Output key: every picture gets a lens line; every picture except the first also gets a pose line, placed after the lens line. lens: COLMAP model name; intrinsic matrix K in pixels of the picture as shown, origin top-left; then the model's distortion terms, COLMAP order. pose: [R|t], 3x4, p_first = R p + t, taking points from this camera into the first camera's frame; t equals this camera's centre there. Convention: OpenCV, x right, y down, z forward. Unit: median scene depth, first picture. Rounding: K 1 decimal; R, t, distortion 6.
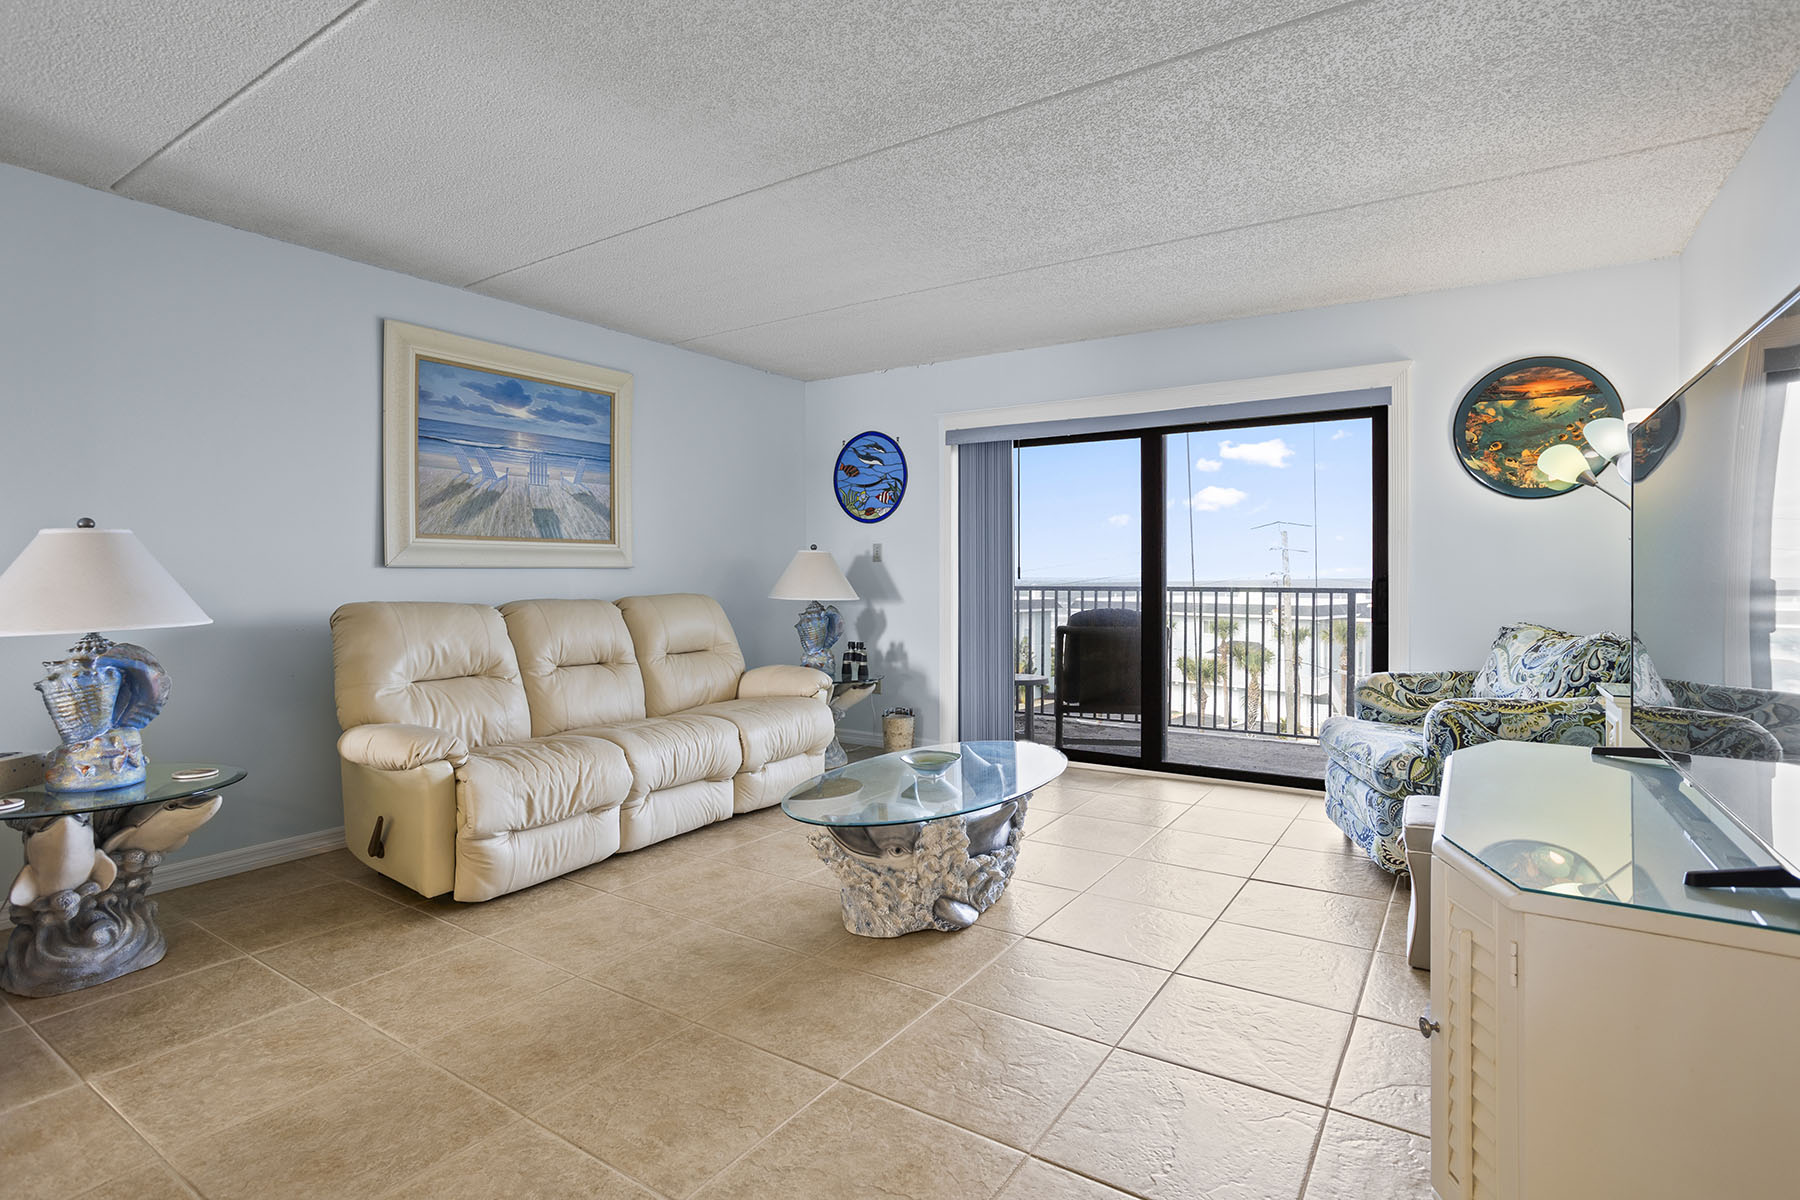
lens RADIAL K [[876.9, 0, 906.4], [0, 876.9, 576.2], [0, 0, 1]] dist [-0.054011, 0.032171]
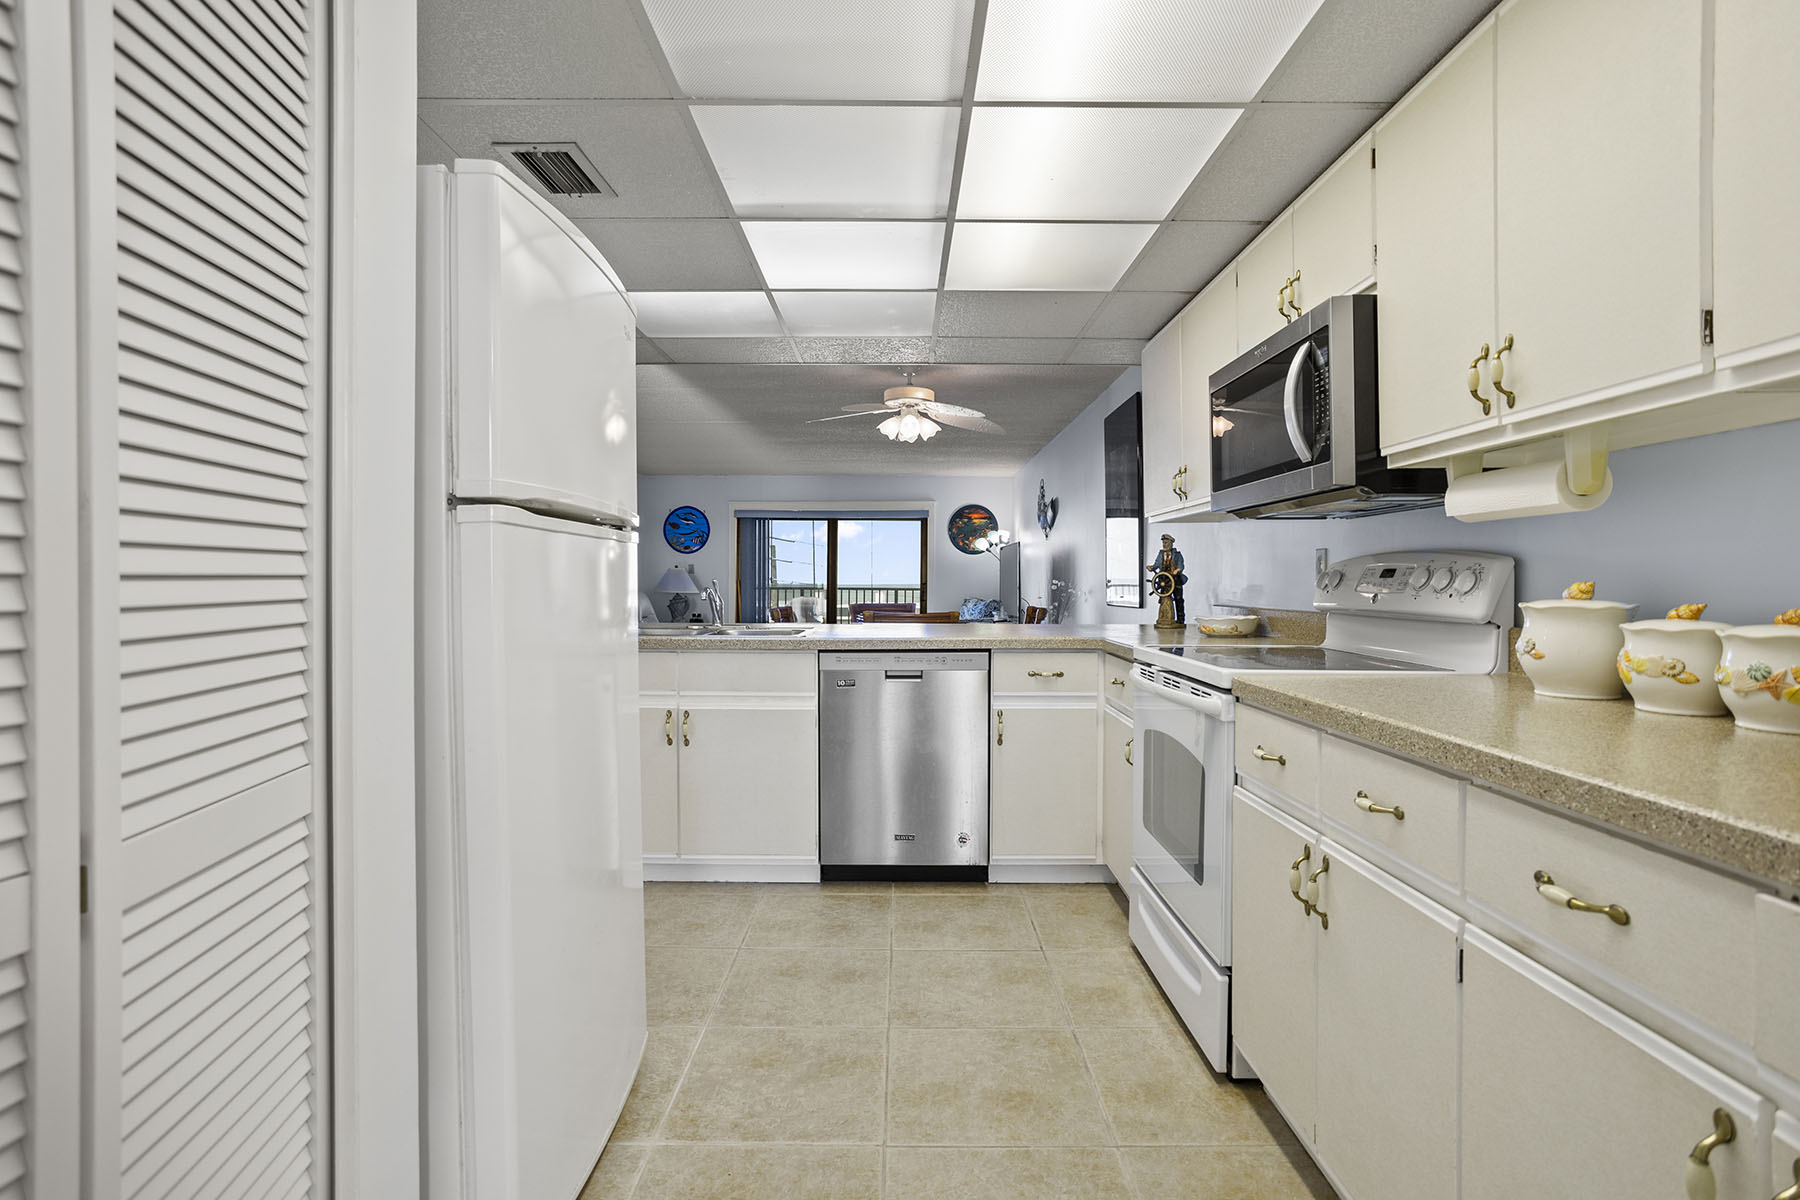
lens RADIAL K [[869.5, 0, 898.7], [0, 869.5, 589.6], [0, 0, 1]] dist [-0.051699, 0.031792]
pose [[0.839613, -0.003440, 0.543174, -0.929952], [-0.000596, 0.999974, 0.007254, 0.005241], [-0.543185, -0.006414, 0.839589, -1.147545]]
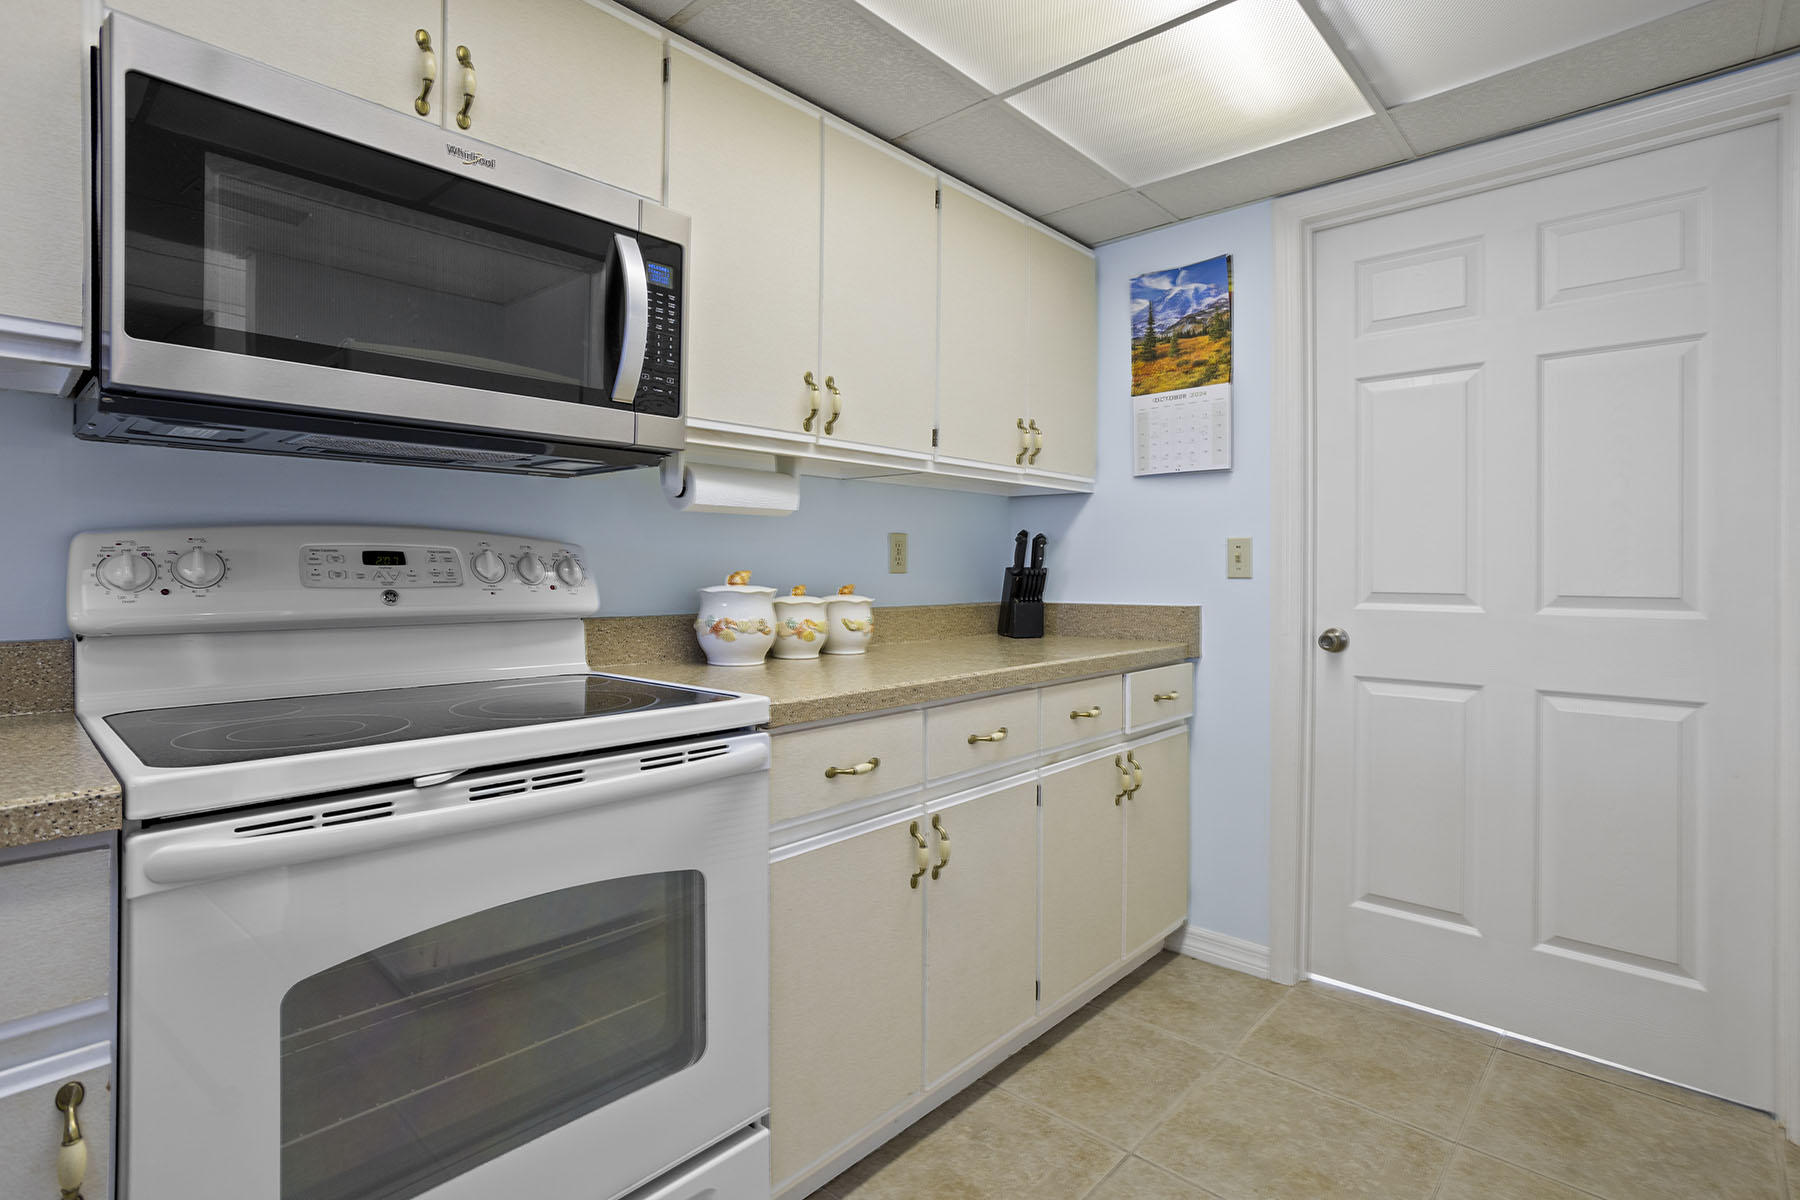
lens RADIAL K [[876.9, 0, 906.4], [0, 876.9, 576.2], [0, 0, 1]] dist [-0.054011, 0.032171]
pose [[-0.986489, -0.002269, 0.163812, -0.645253], [-0.000633, 0.999949, 0.010040, 0.002365], [-0.163827, 0.009800, -0.986440, -0.548921]]
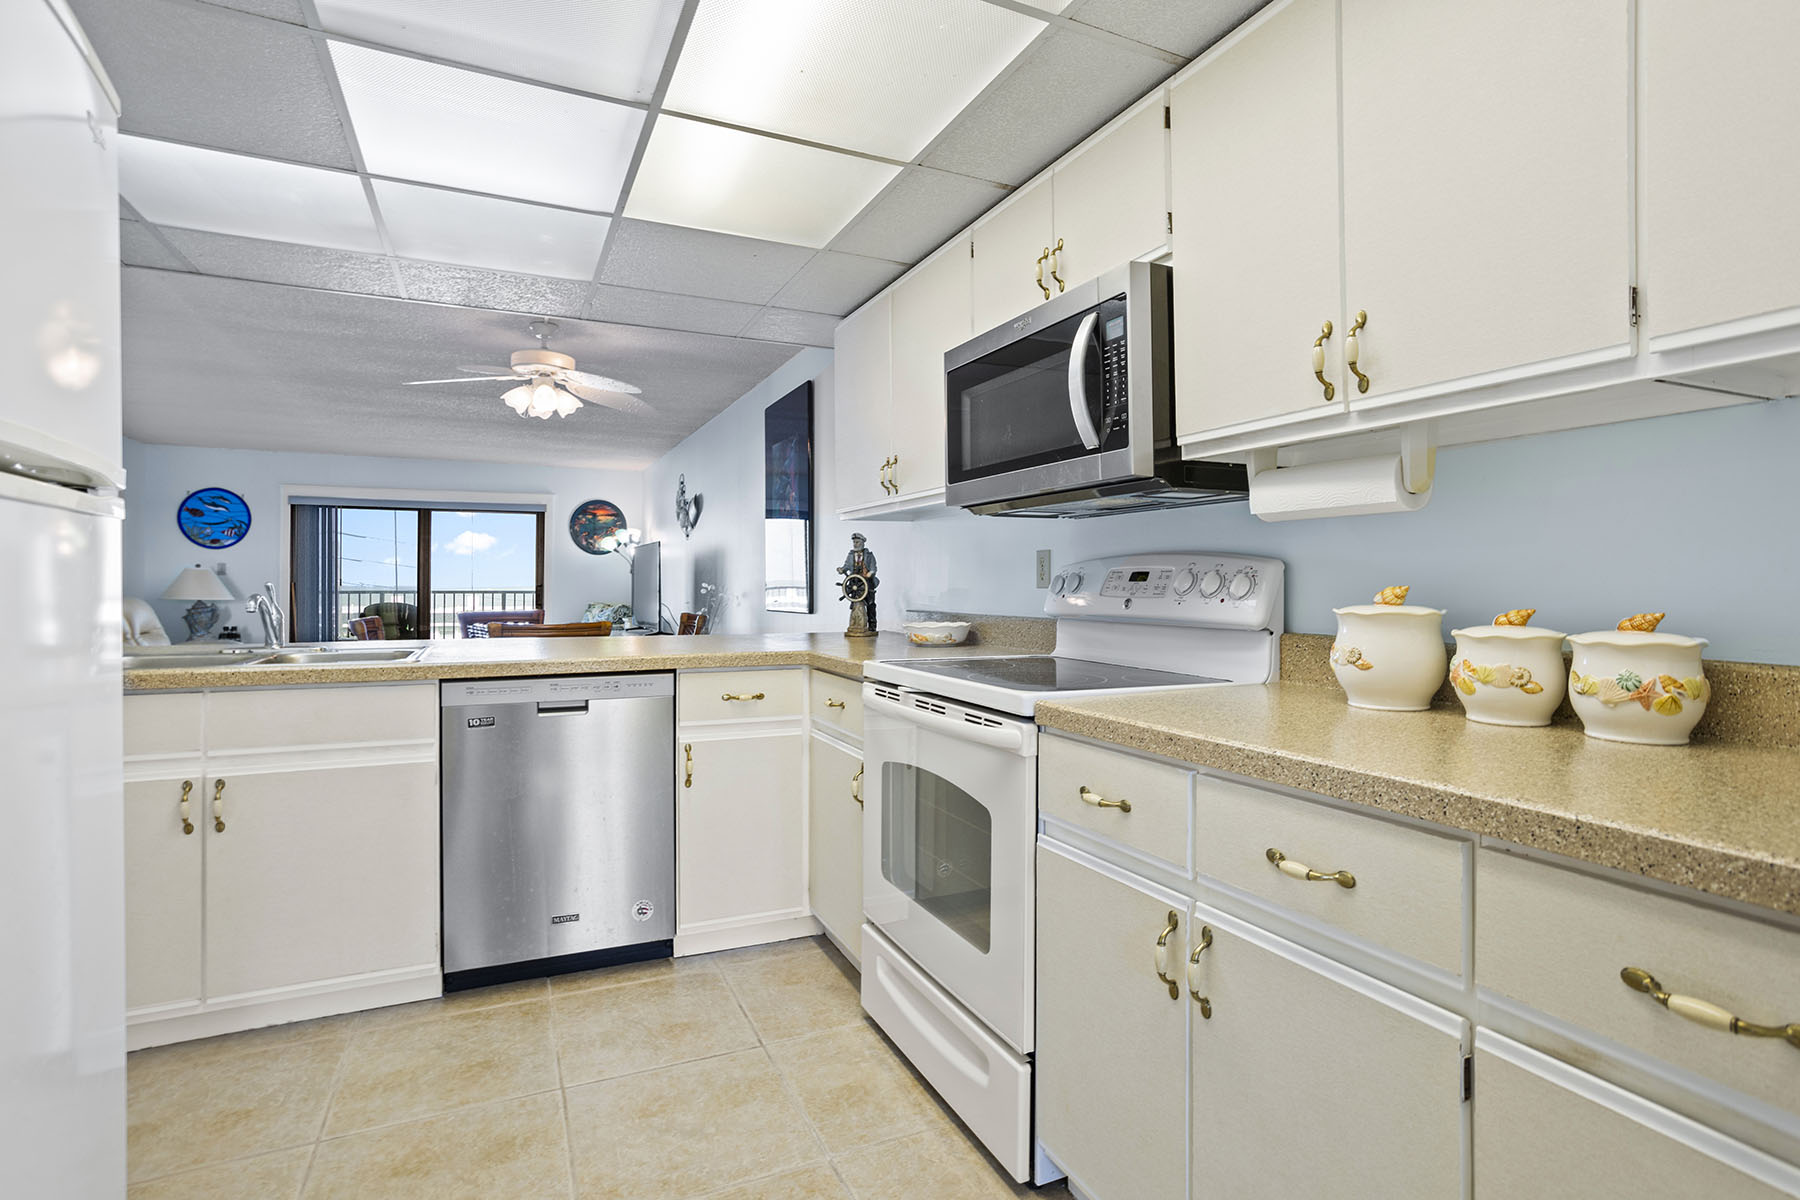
lens RADIAL K [[871.6, 0, 896.0], [0, 871.6, 578.6], [0, 0, 1]] dist [-0.053036, 0.029728]
pose [[0.531247, 0.007141, 0.847187, -0.888078], [0.000728, 0.999960, -0.008886, 0.004263], [-0.847216, 0.005338, 0.531221, -1.013479]]
